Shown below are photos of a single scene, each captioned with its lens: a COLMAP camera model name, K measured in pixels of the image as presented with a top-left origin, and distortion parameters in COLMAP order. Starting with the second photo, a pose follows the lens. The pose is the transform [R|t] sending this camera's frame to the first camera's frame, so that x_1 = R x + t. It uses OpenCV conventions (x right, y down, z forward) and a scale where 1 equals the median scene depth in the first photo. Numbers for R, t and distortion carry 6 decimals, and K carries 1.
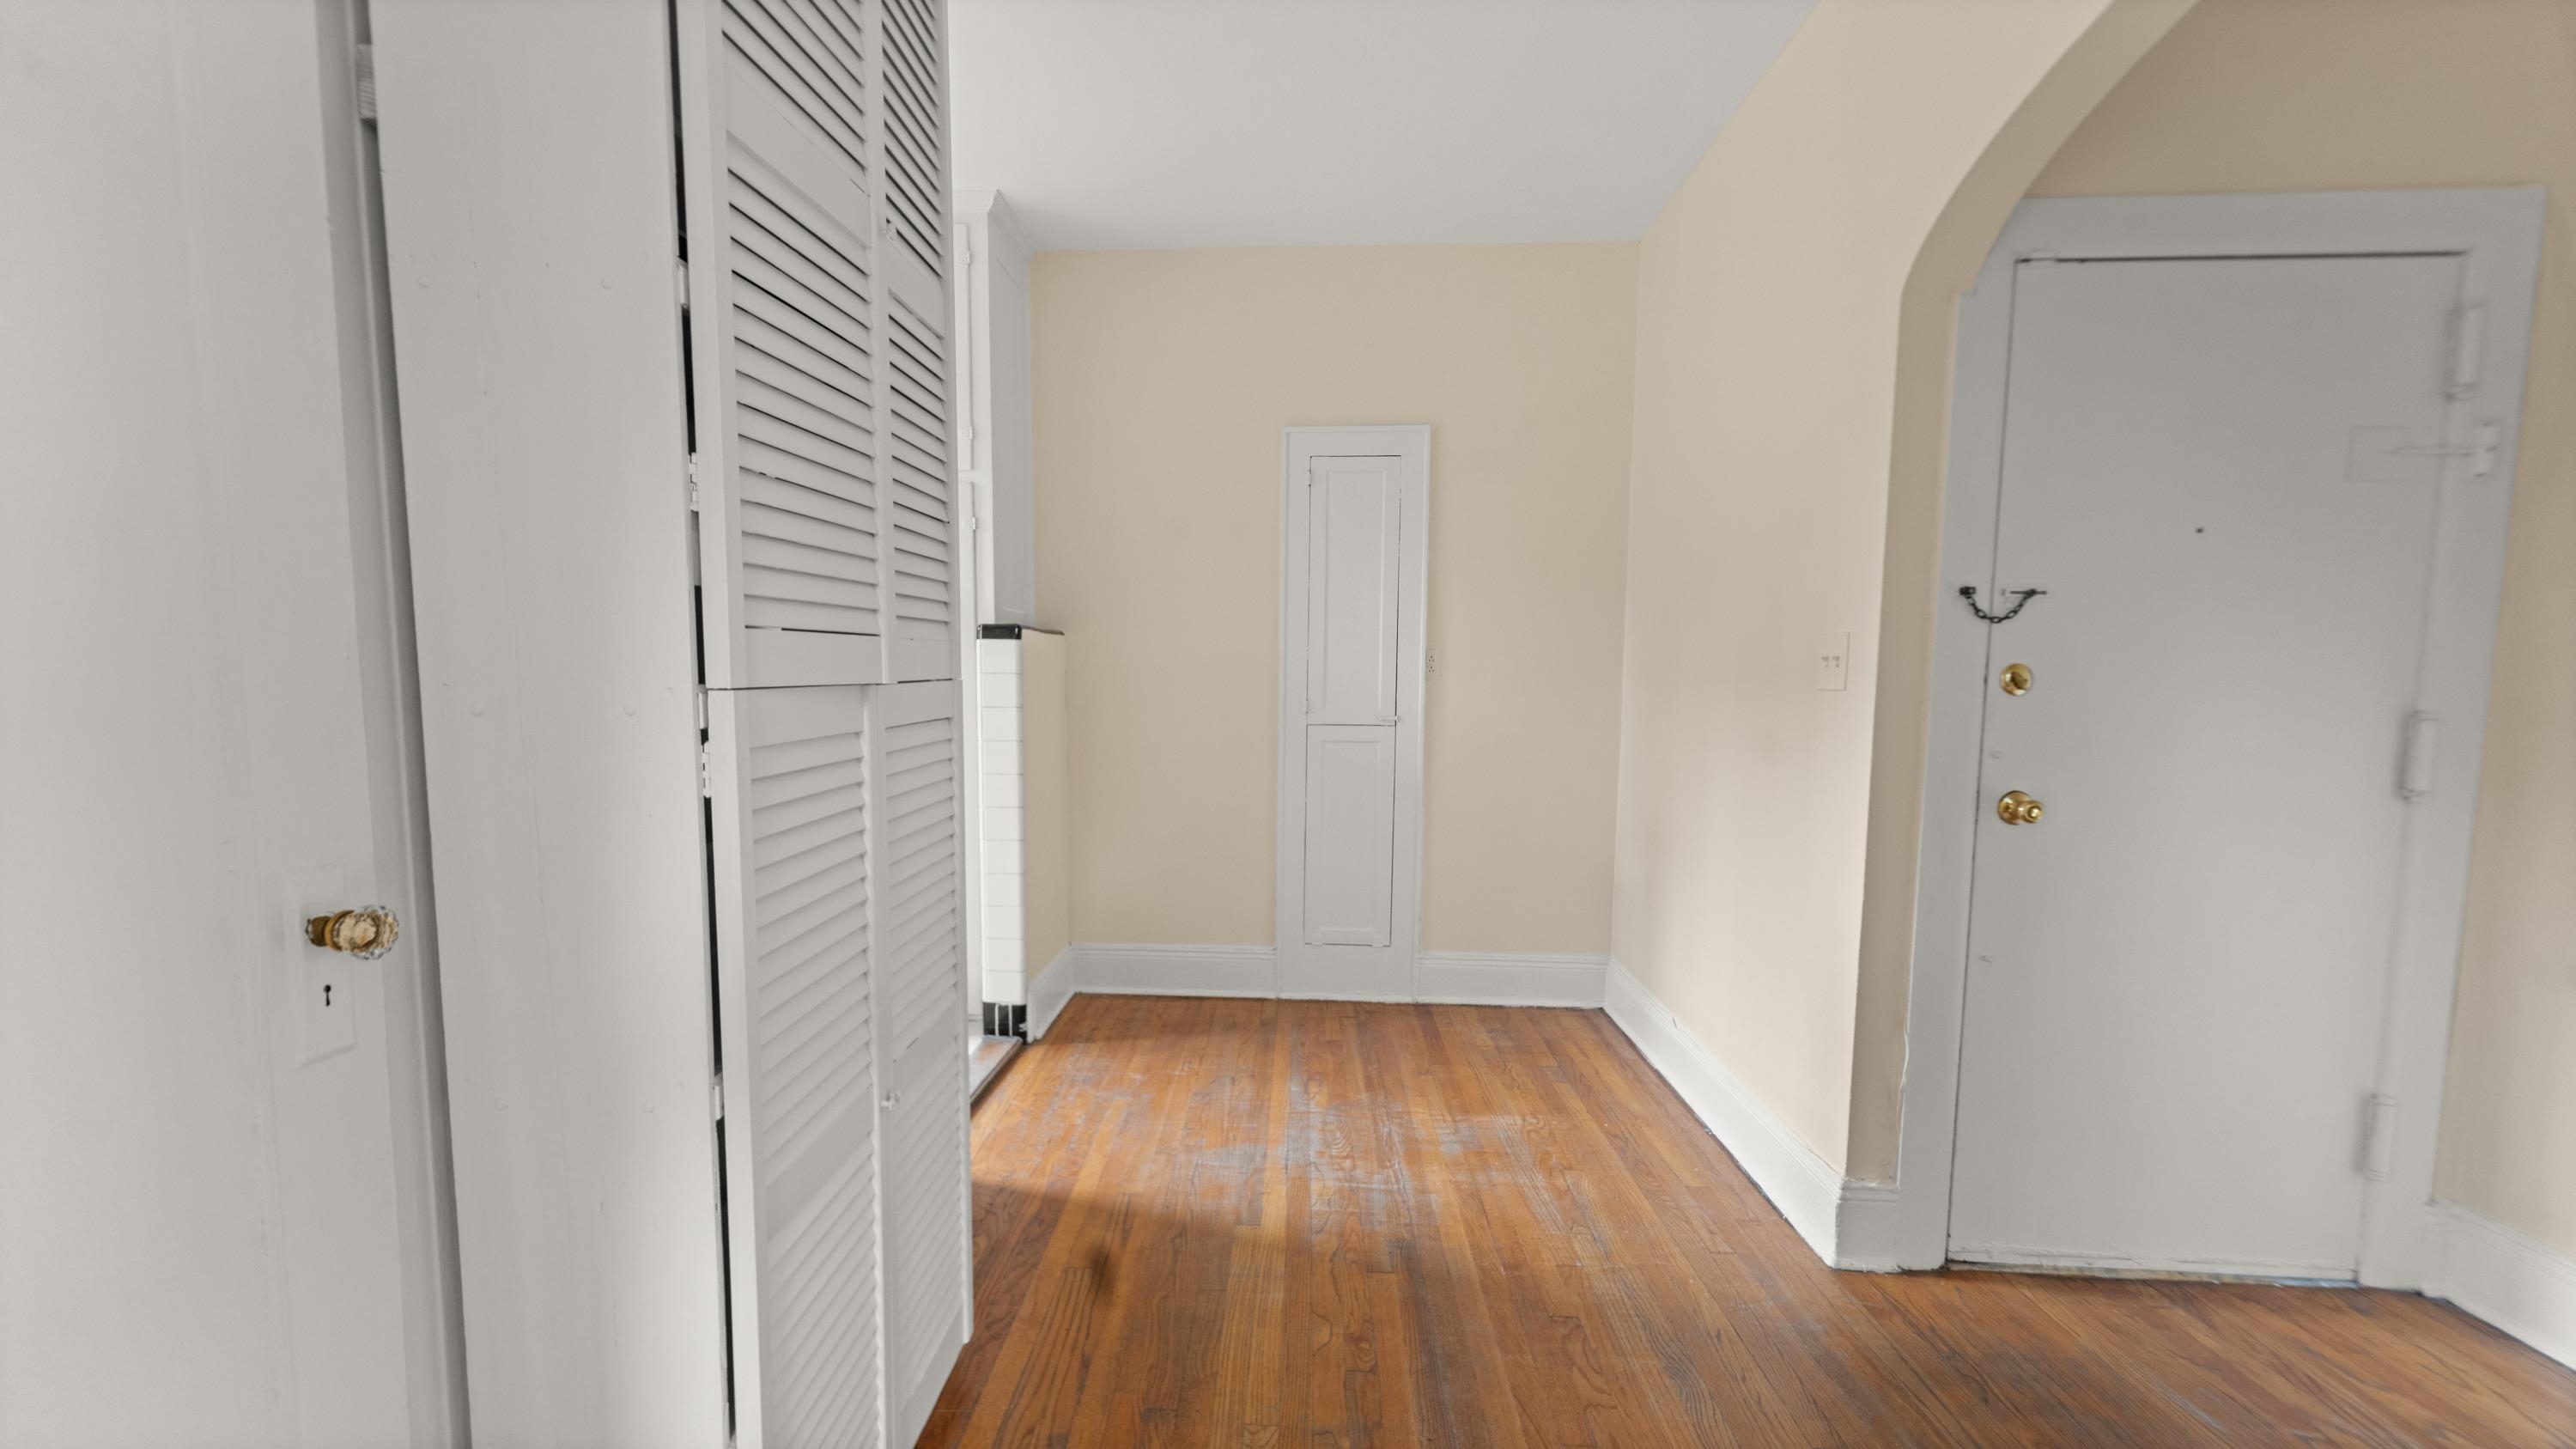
lens RADIAL K [[1076.0, 0, 1245.1], [0, 1076.0, 771.5], [0, 0, 1]] dist [0.006811, -0.000355]
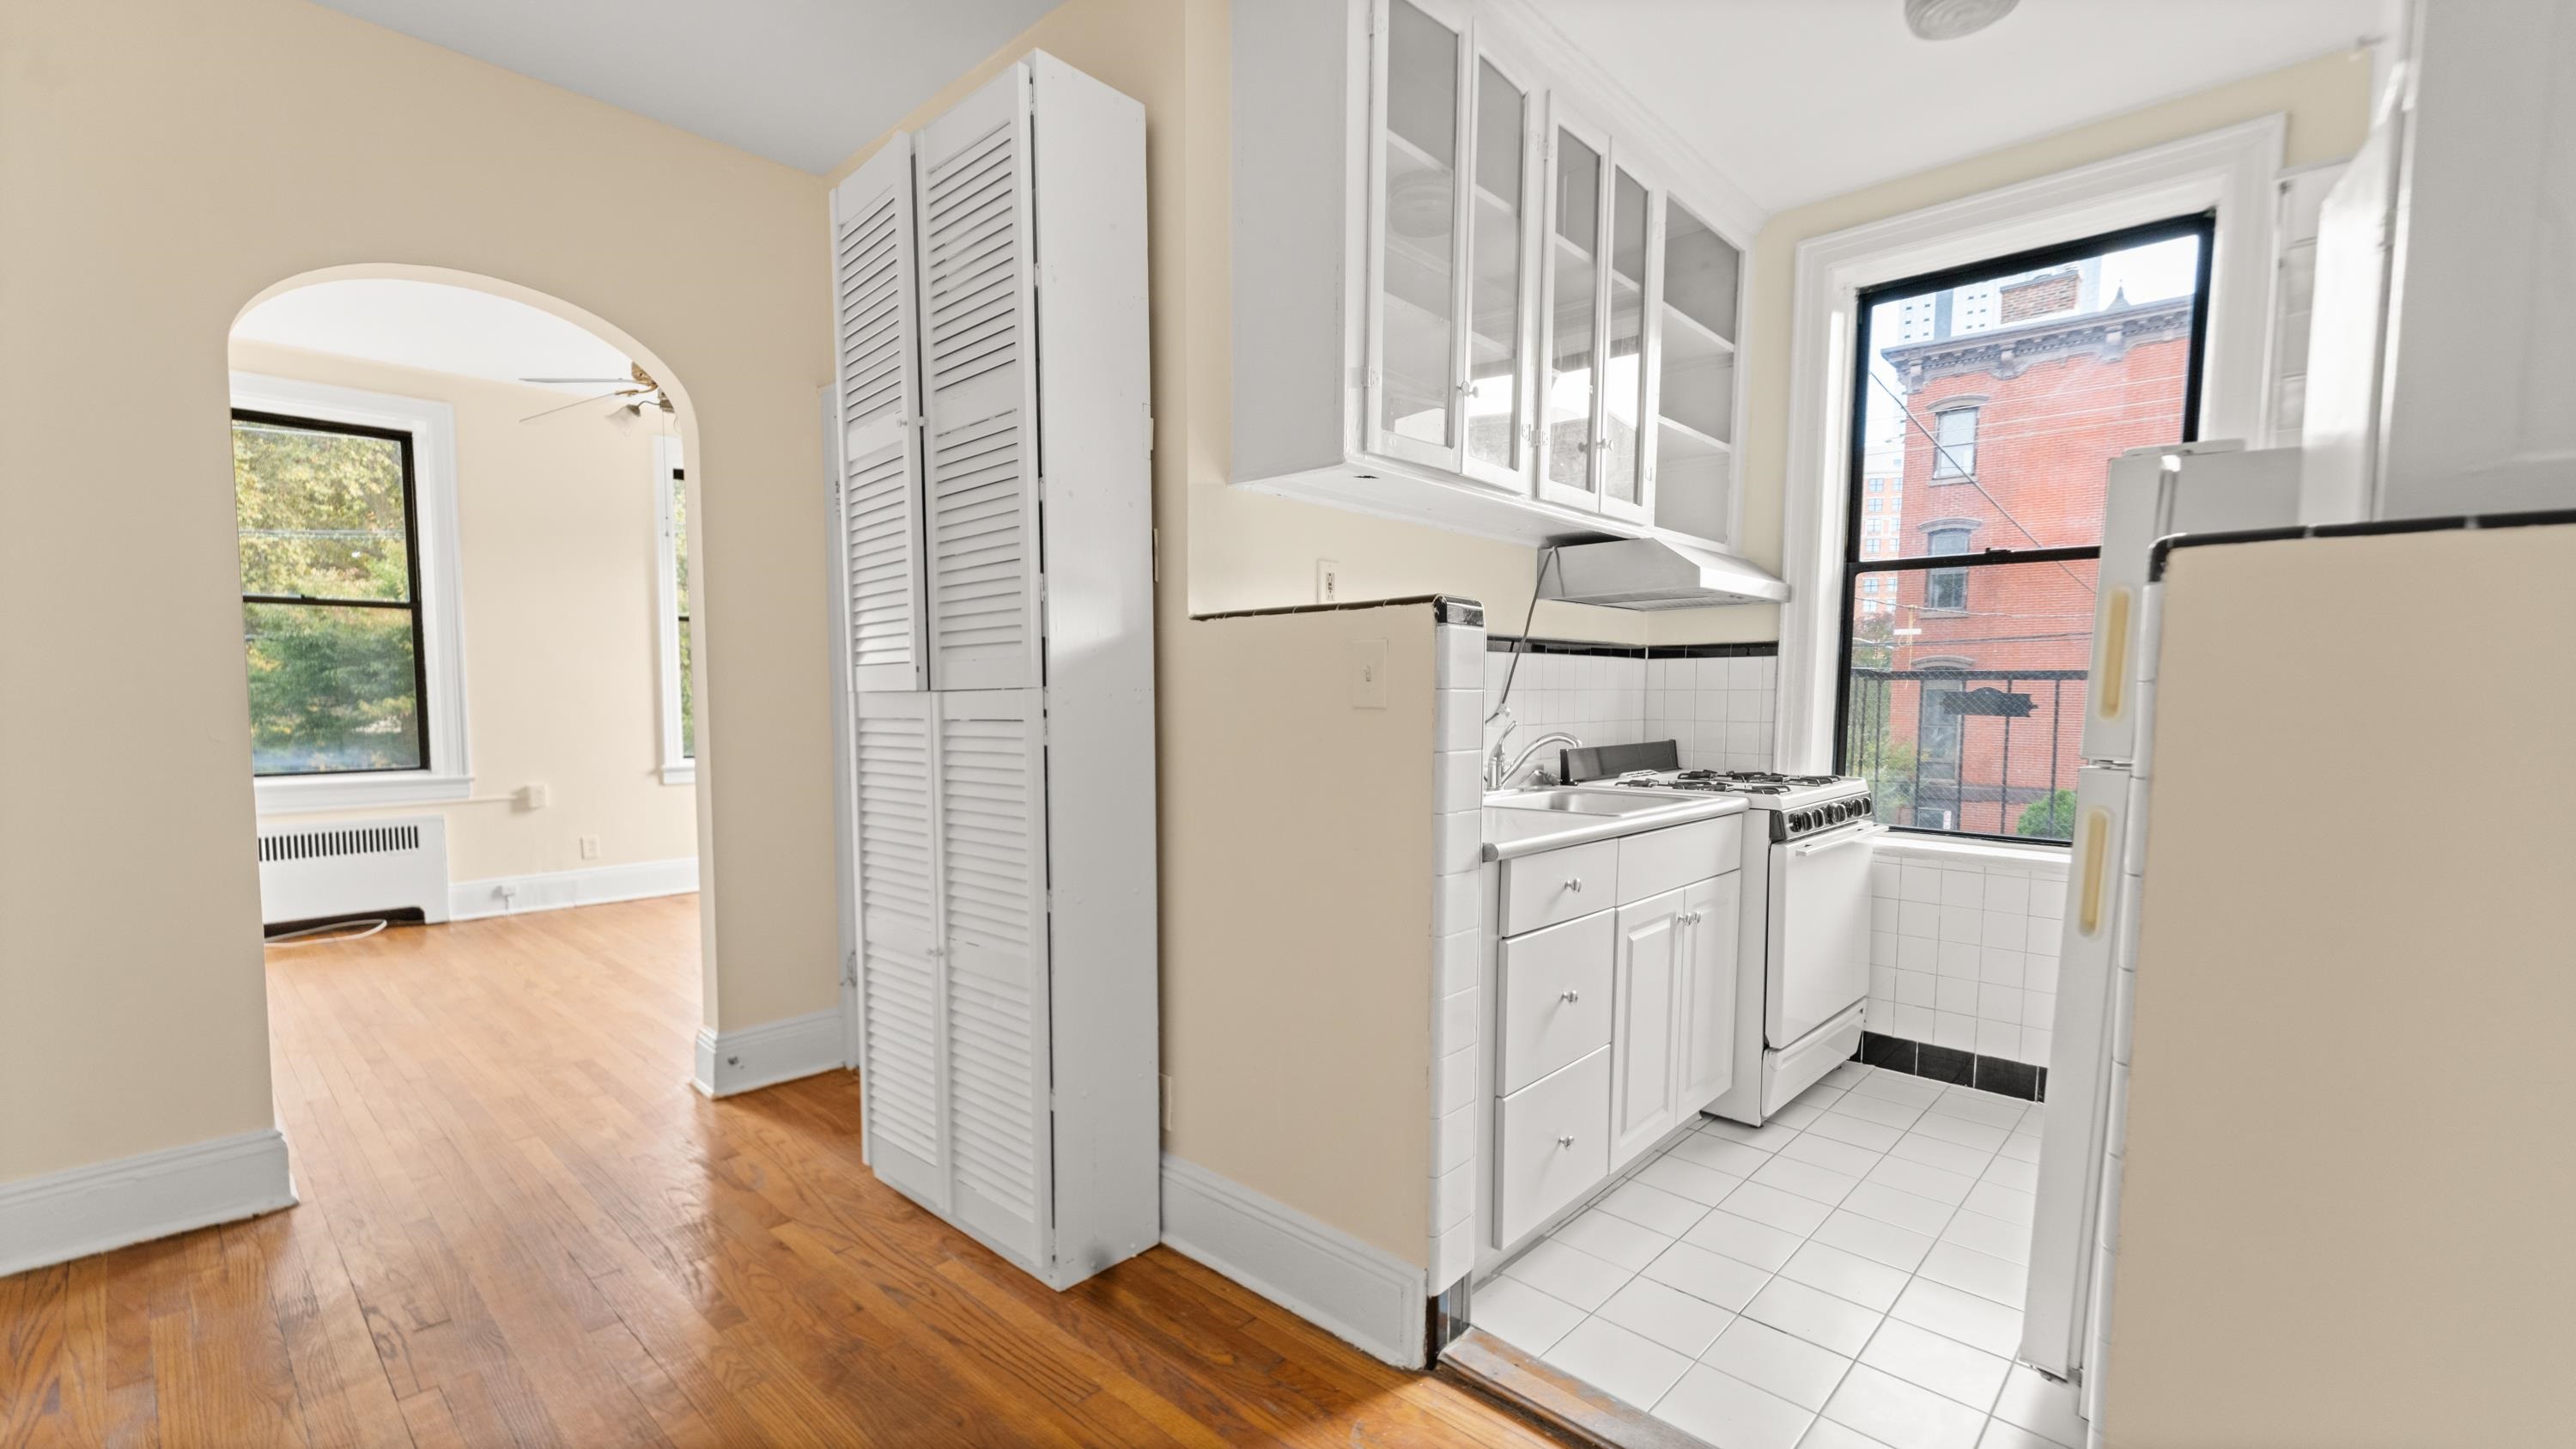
lens RADIAL K [[1076.0, 0, 1243.0], [0, 1076.0, 767.5], [0, 0, 1]] dist [0.006811, -0.000355]
pose [[-0.653861, 0.039807, -0.755567, 0.337571], [-0.078487, 0.989659, 0.120062, -0.115789], [0.752533, 0.137806, -0.643975, 1.390592]]
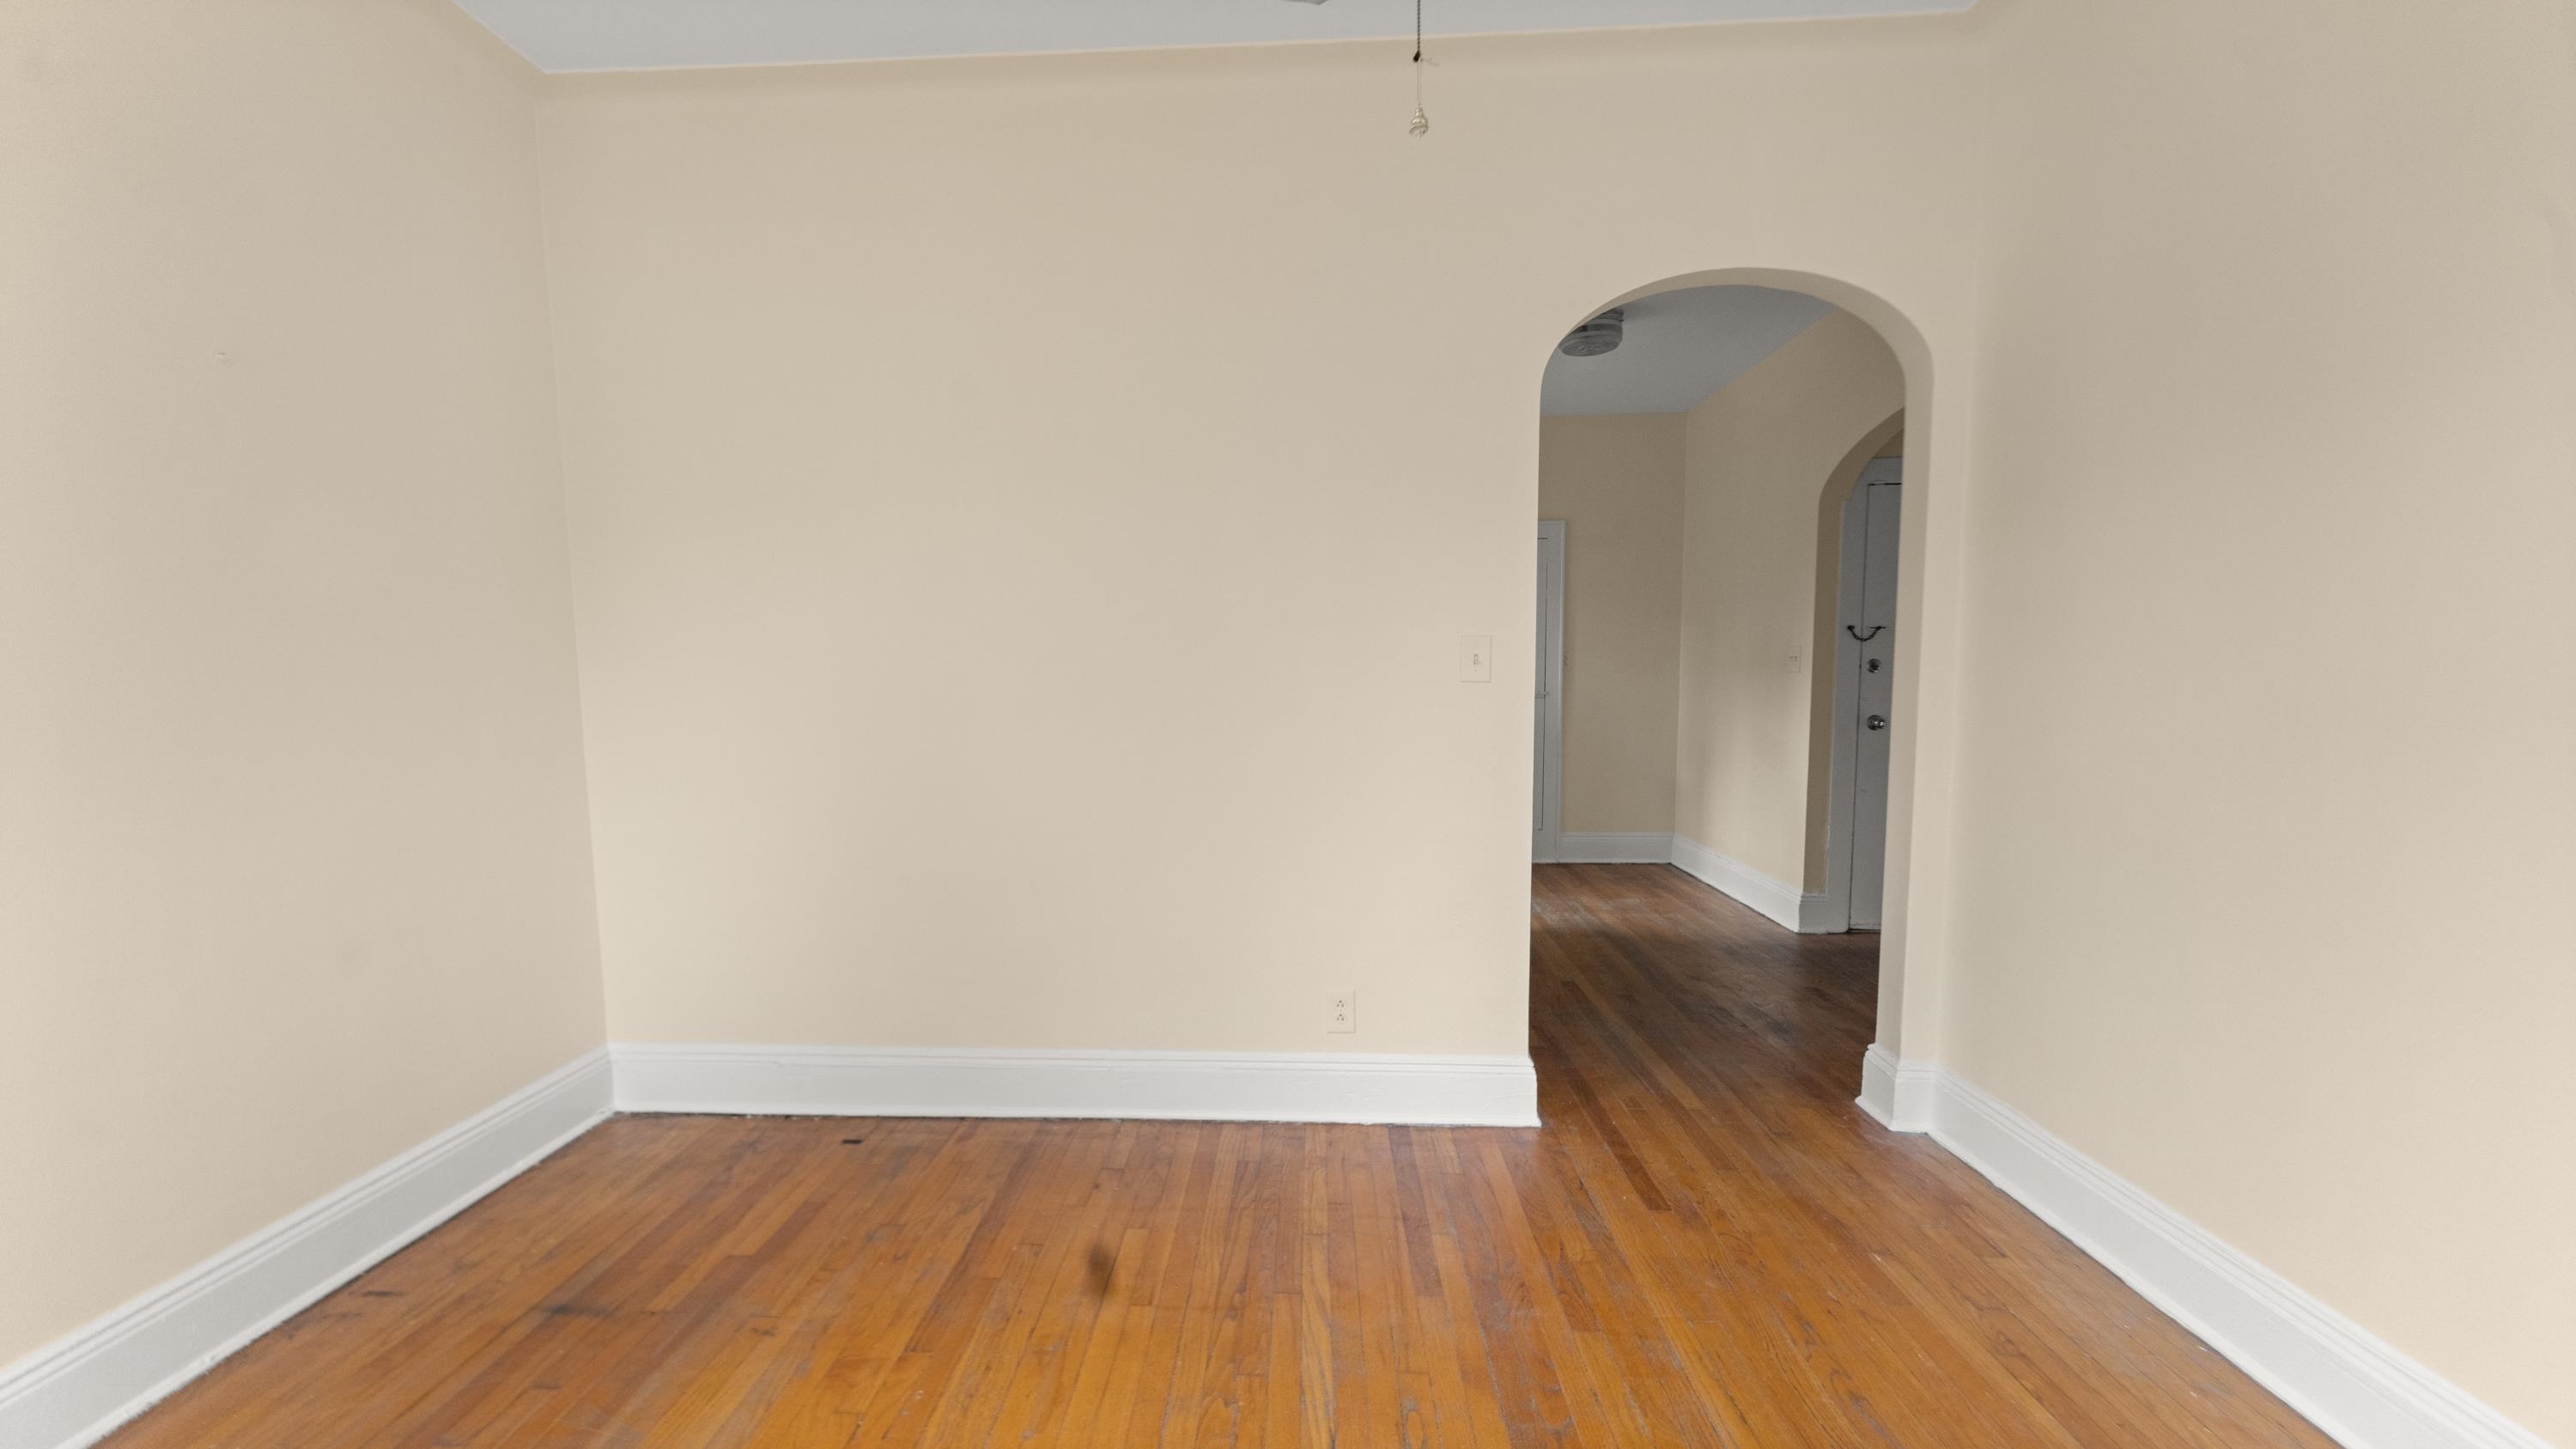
lens RADIAL K [[1076.0, 0, 1241.1], [0, 1076.0, 768.6], [0, 0, 1]] dist [0.006811, -0.000355]
pose [[0.999793, -0.018676, -0.008023, -0.515704], [0.018719, 0.999810, 0.005391, 0.080066], [0.007921, -0.005540, 0.999953, -1.097947]]
